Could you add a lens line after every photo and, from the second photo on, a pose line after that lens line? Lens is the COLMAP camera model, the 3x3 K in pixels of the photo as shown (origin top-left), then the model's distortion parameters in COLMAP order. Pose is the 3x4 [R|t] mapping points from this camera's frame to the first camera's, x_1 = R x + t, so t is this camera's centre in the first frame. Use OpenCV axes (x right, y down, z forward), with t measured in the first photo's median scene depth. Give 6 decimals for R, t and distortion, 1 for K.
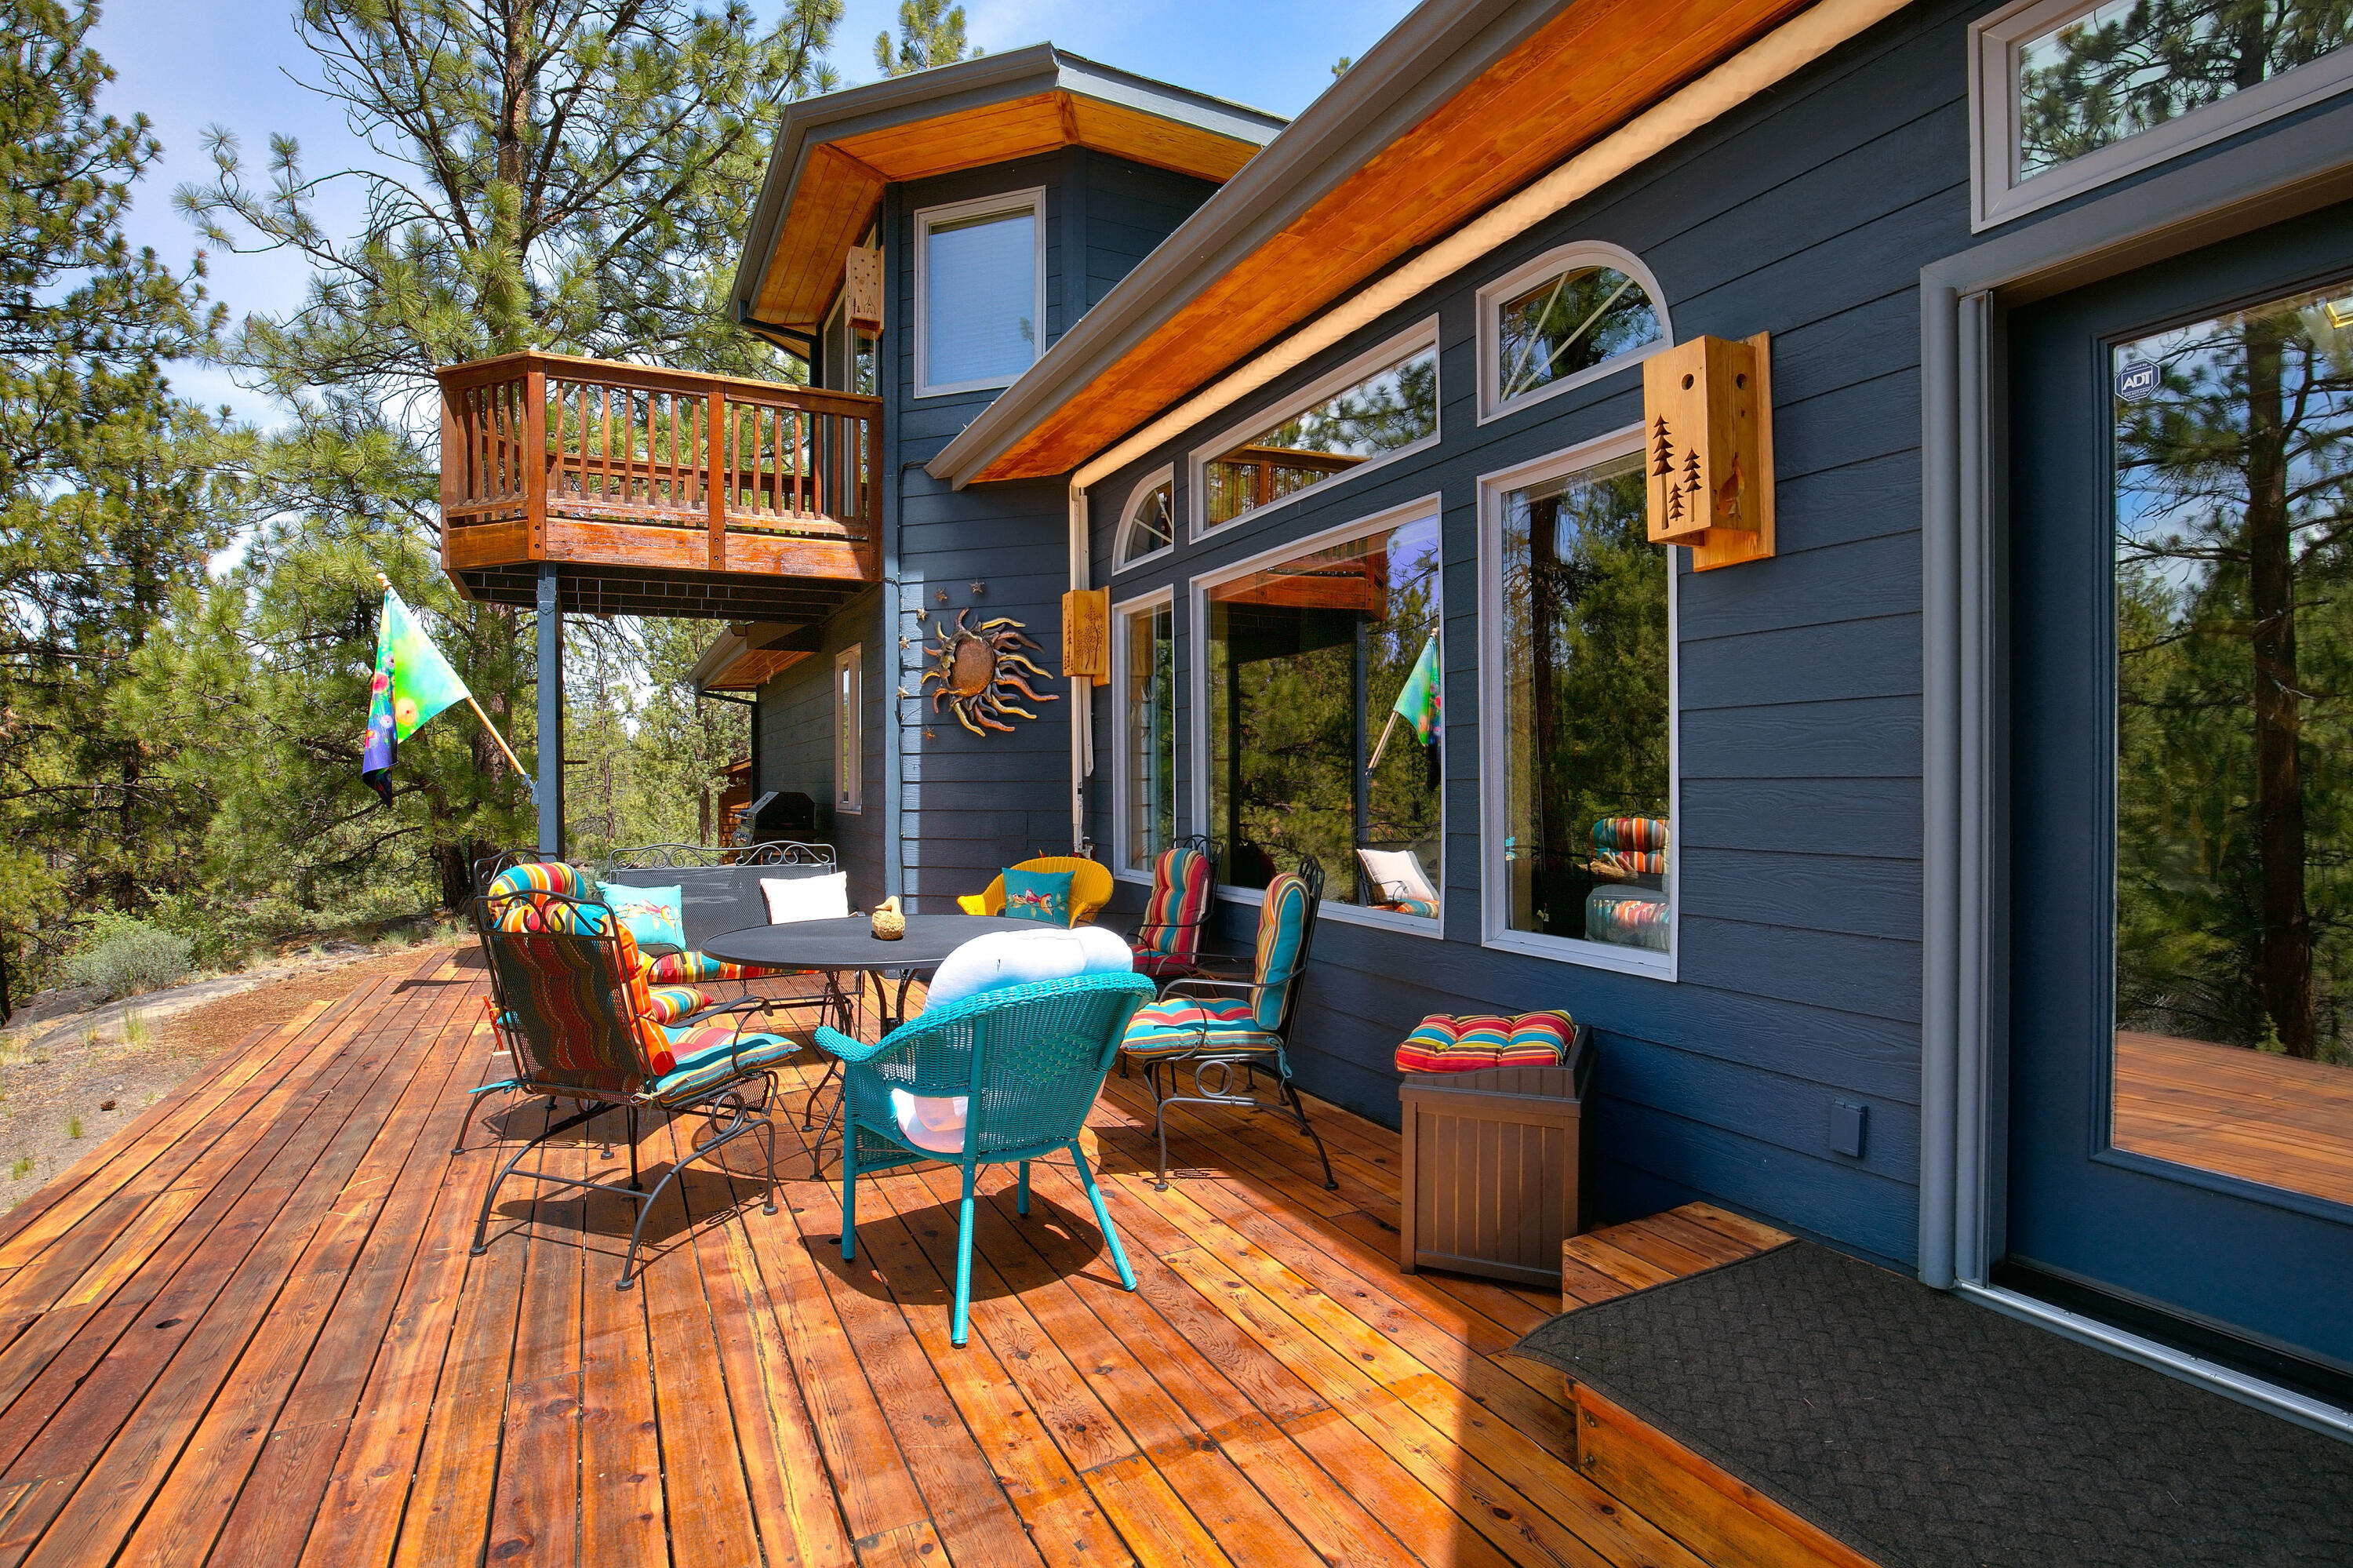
lens RADIAL K [[1126.5, 0, 1173.8], [0, 1126.5, 770.1], [0, 0, 1]] dist [-0.000982, 0.000004]
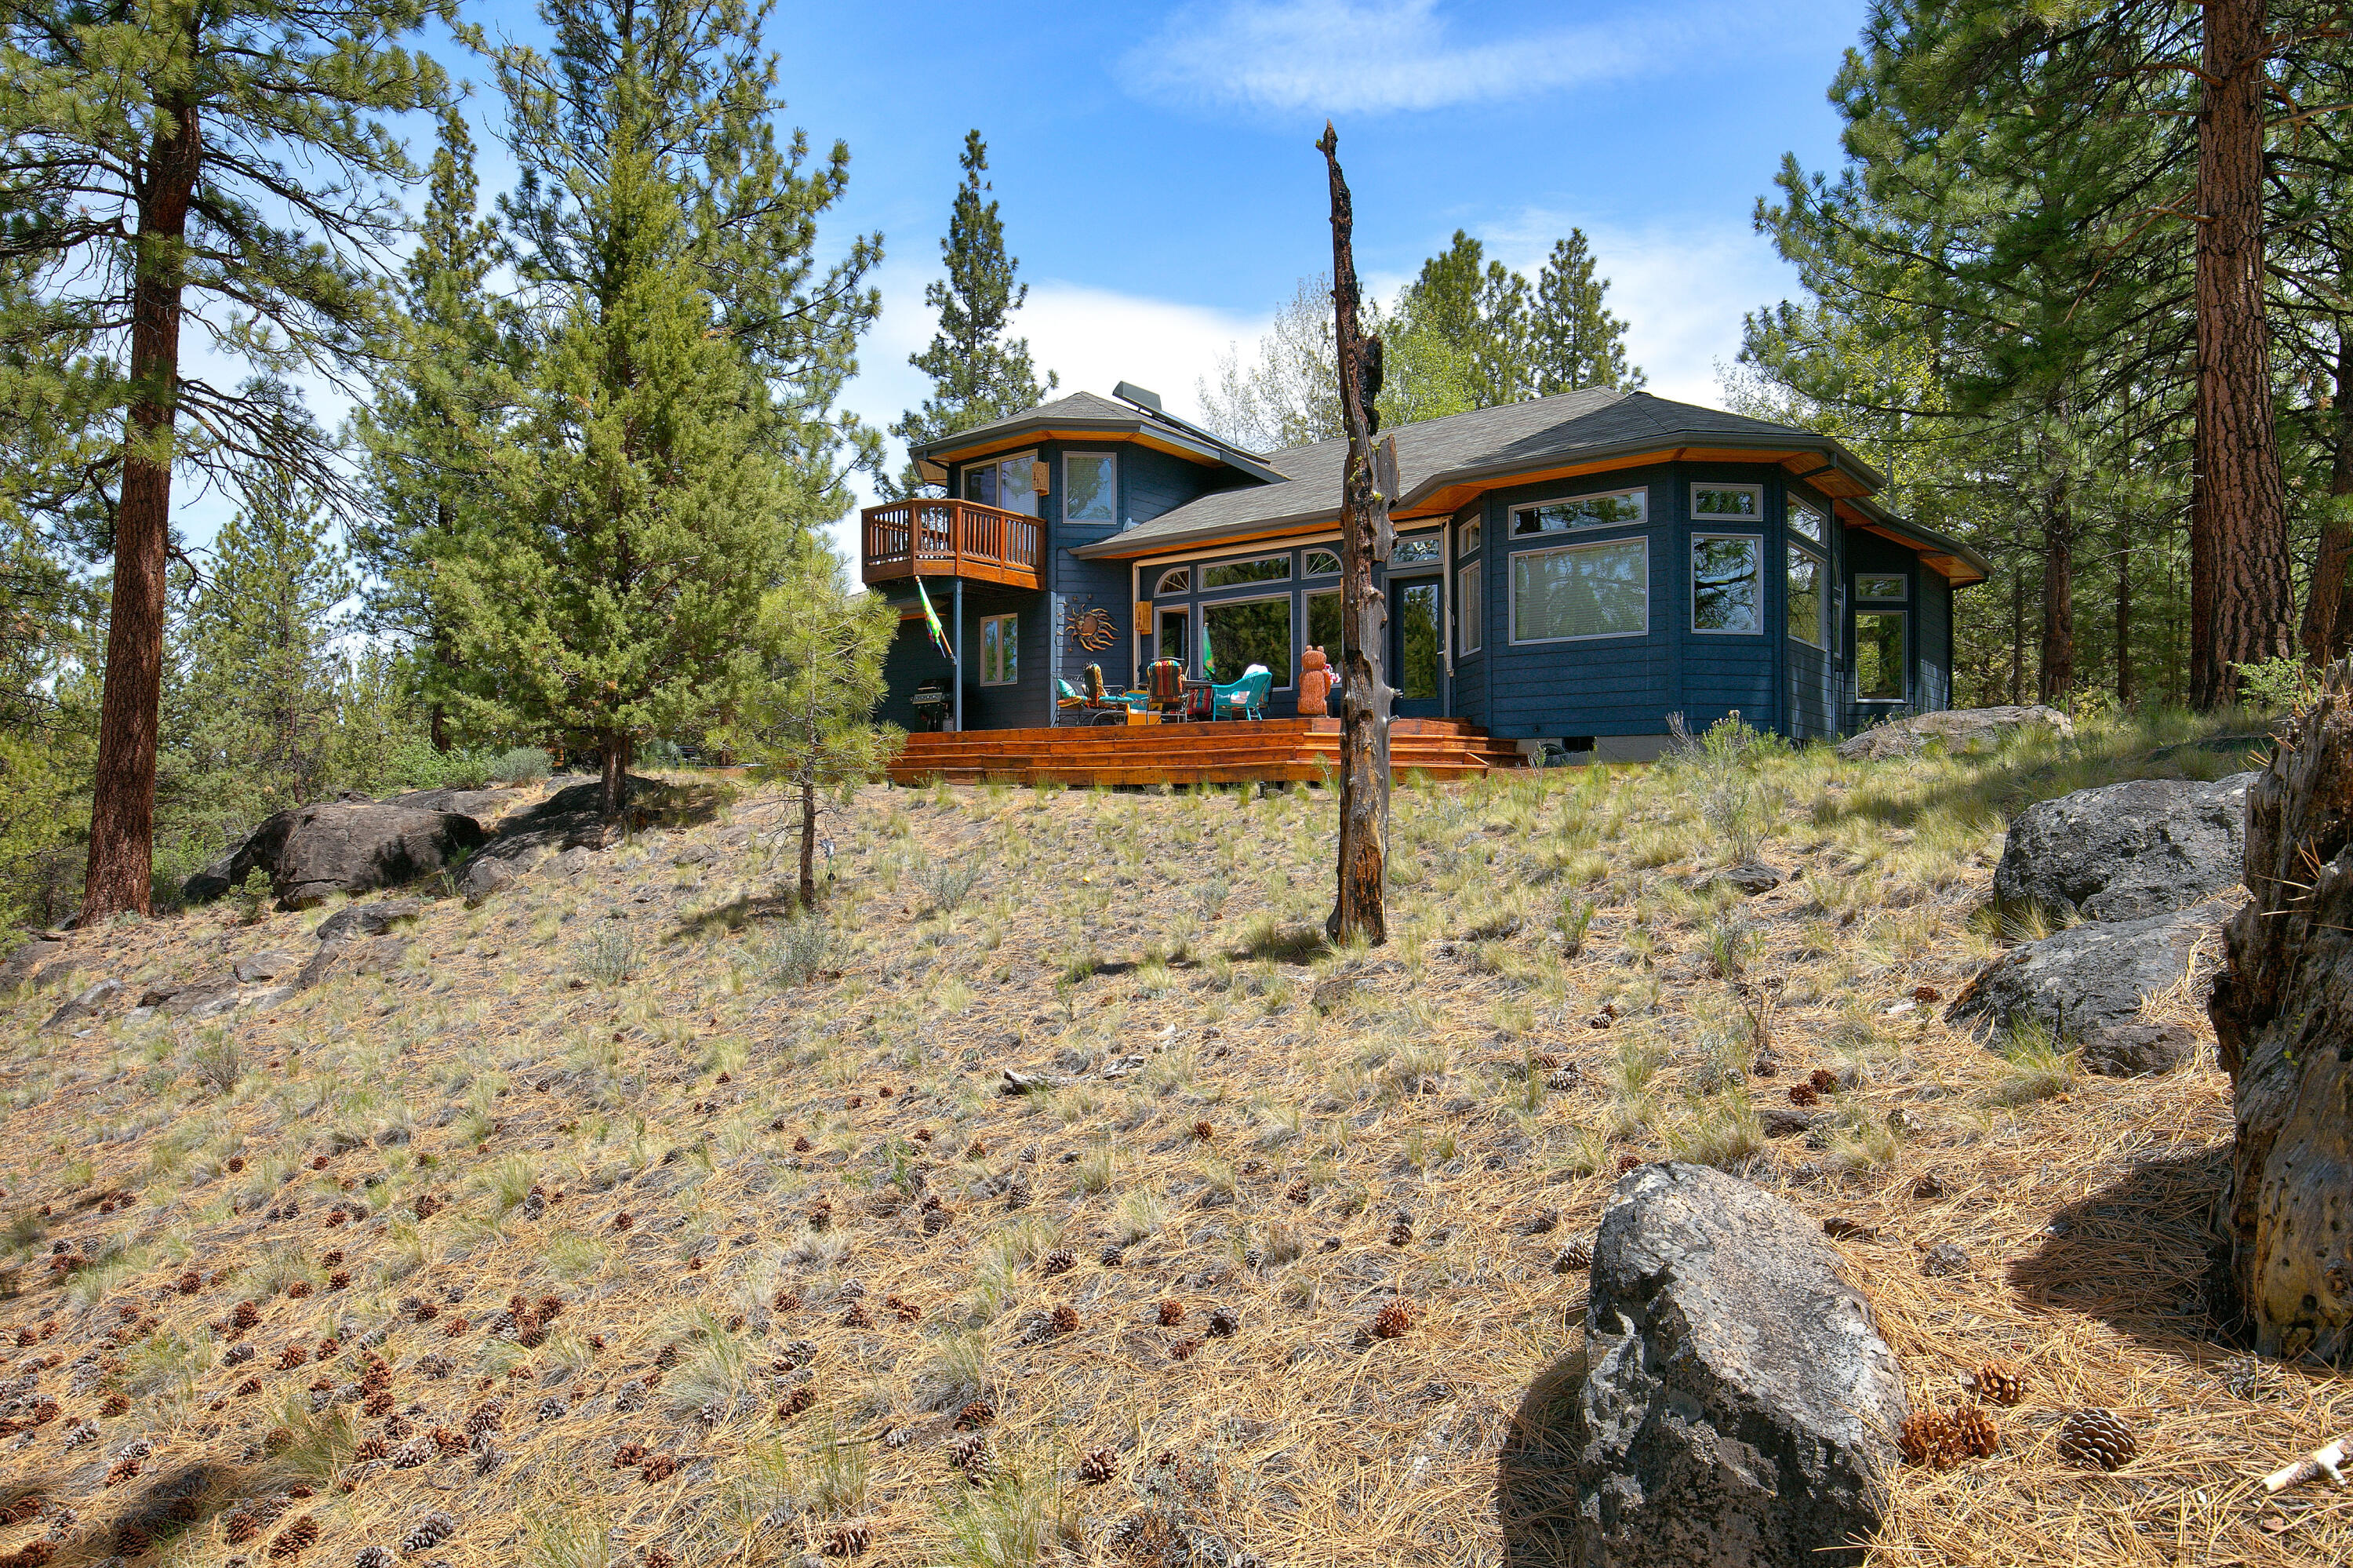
lens RADIAL K [[1419.7, 0, 1179.7], [0, 1419.7, 782.7], [0, 0, 1]] dist [-0.009724, -0.001009]
pose [[0.909909, 0.018264, 0.414406, -1.449038], [-0.012671, 0.999788, -0.016242, 0.355418], [-0.414615, 0.009528, 0.909947, -2.301295]]
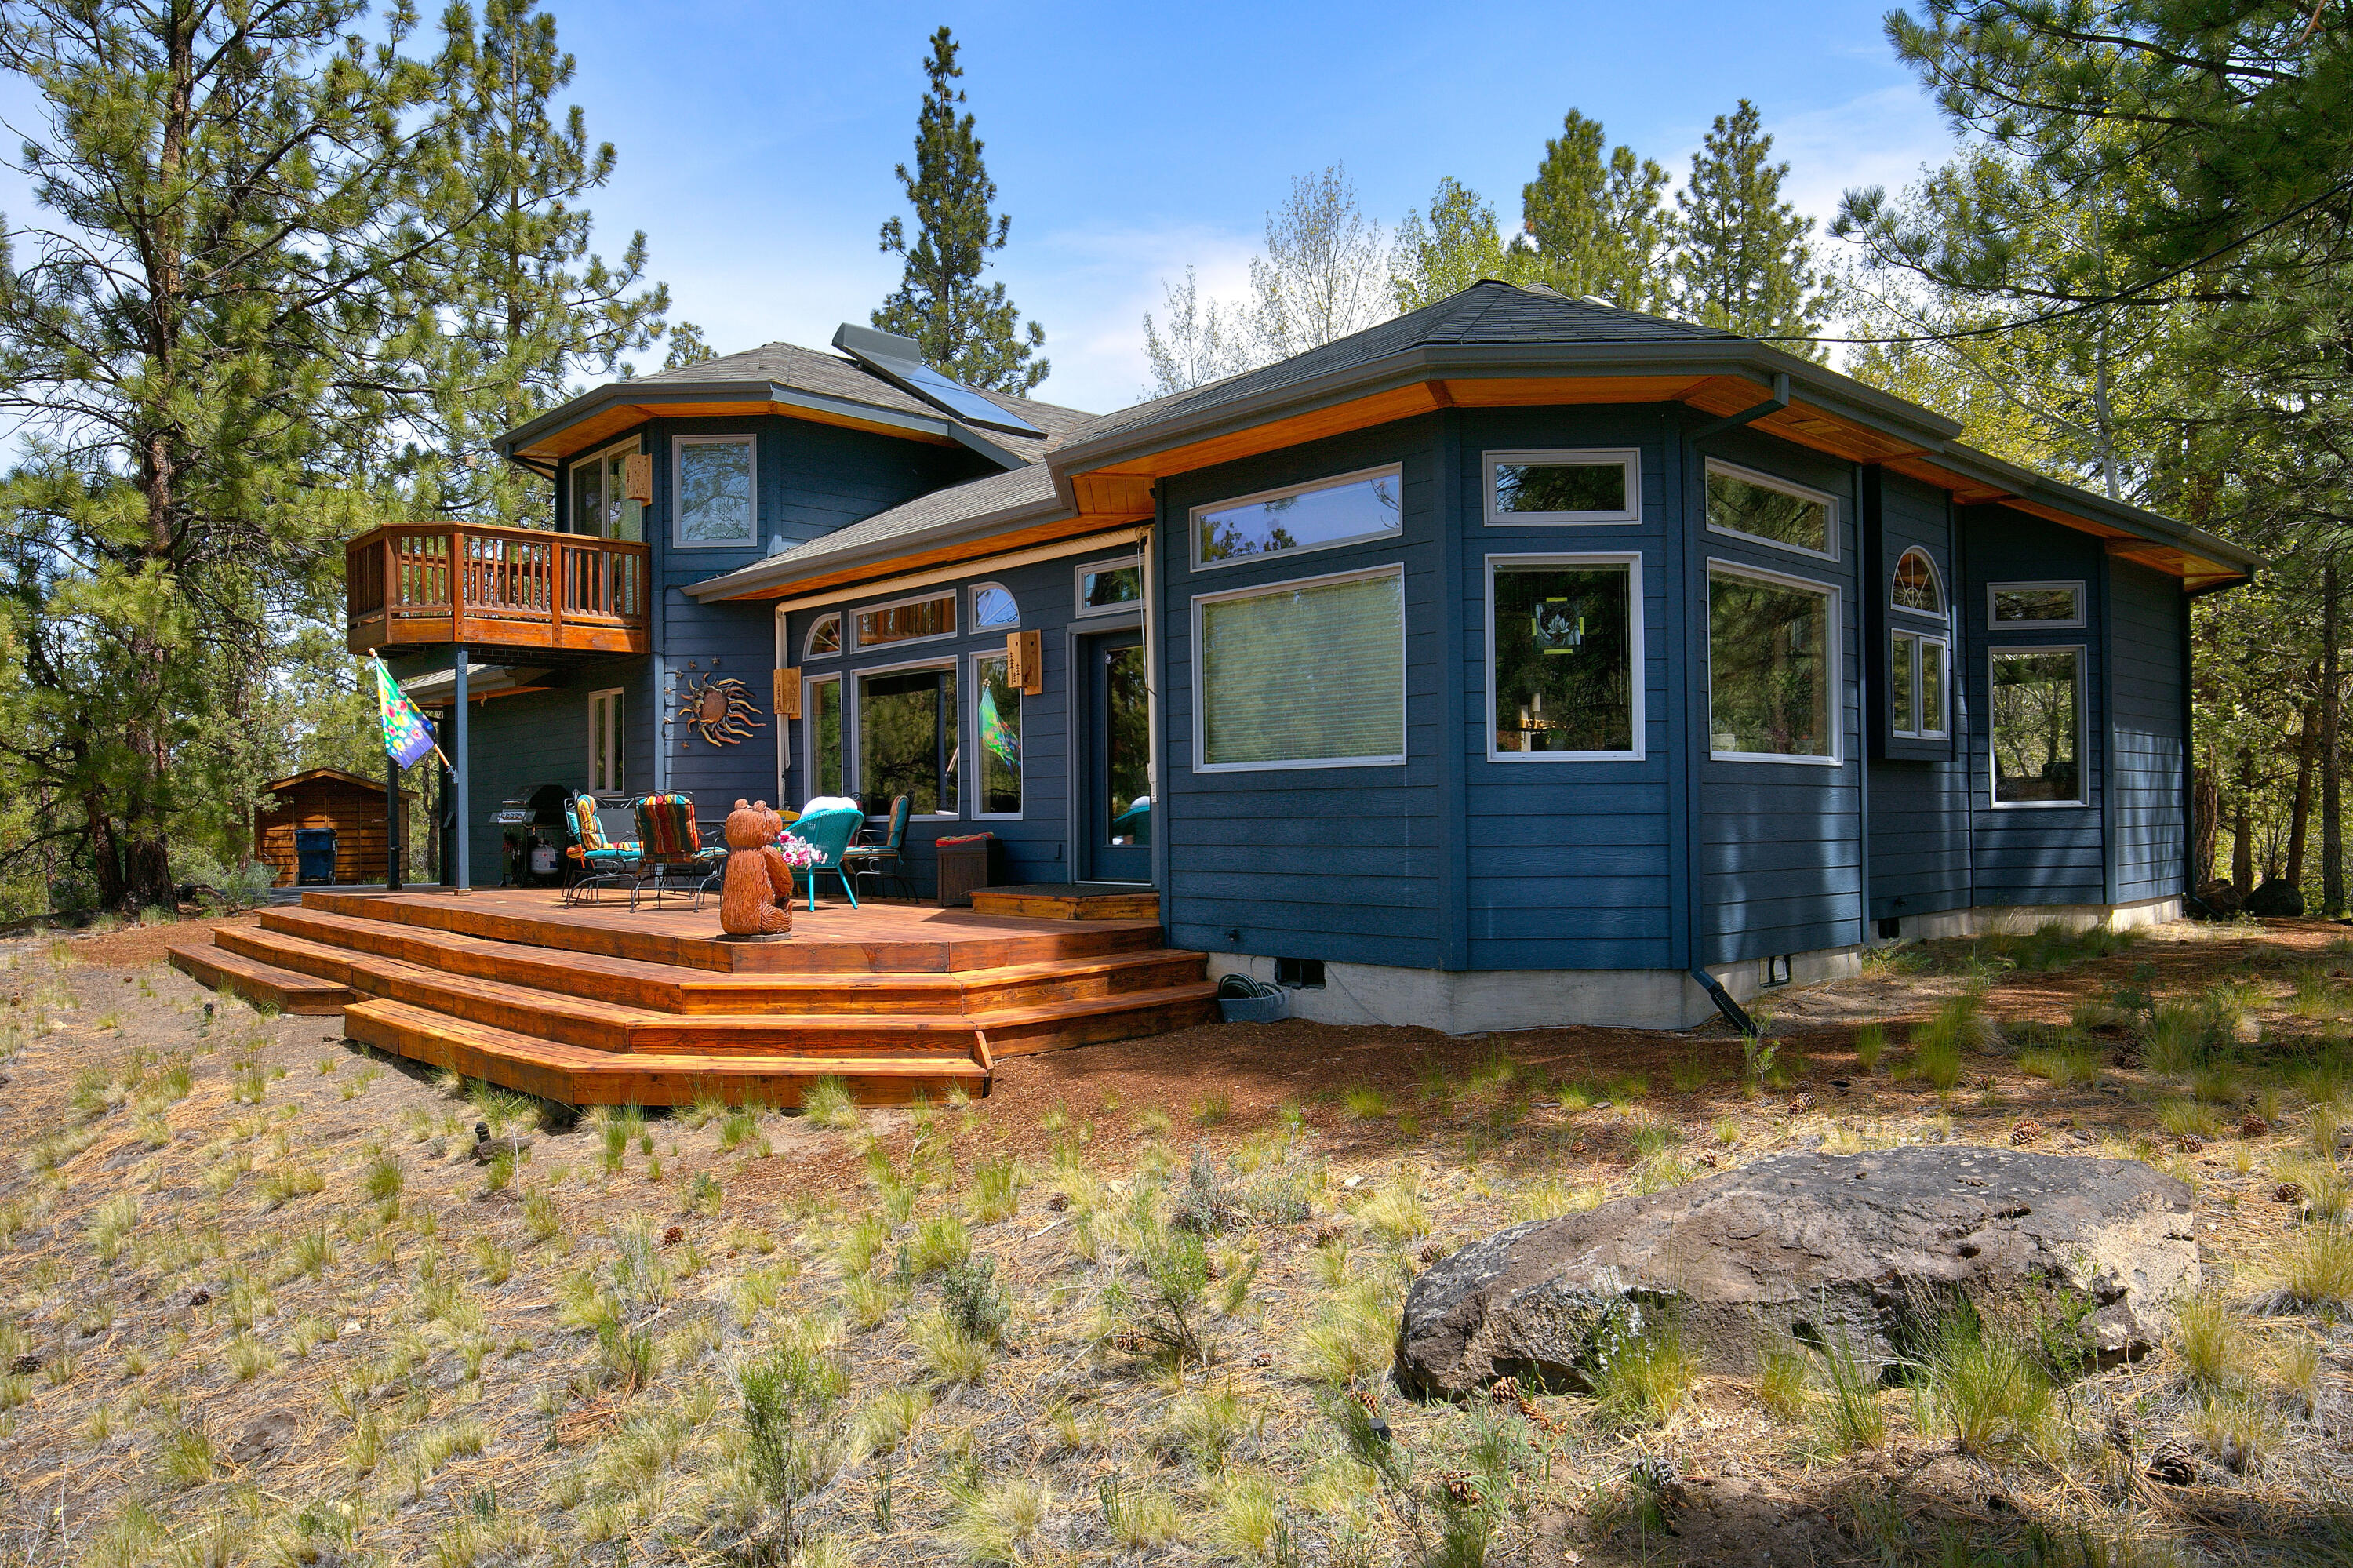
lens RADIAL K [[1562.7, 0, 1179.5], [0, 1562.7, 795.6], [0, 0, 1]] dist [-0.006485, -0.002056]
pose [[0.957404, -0.000298, 0.288752, -0.192728], [0.002399, 0.999973, -0.006925, 0.067121], [-0.288742, 0.007322, 0.957379, -1.579508]]
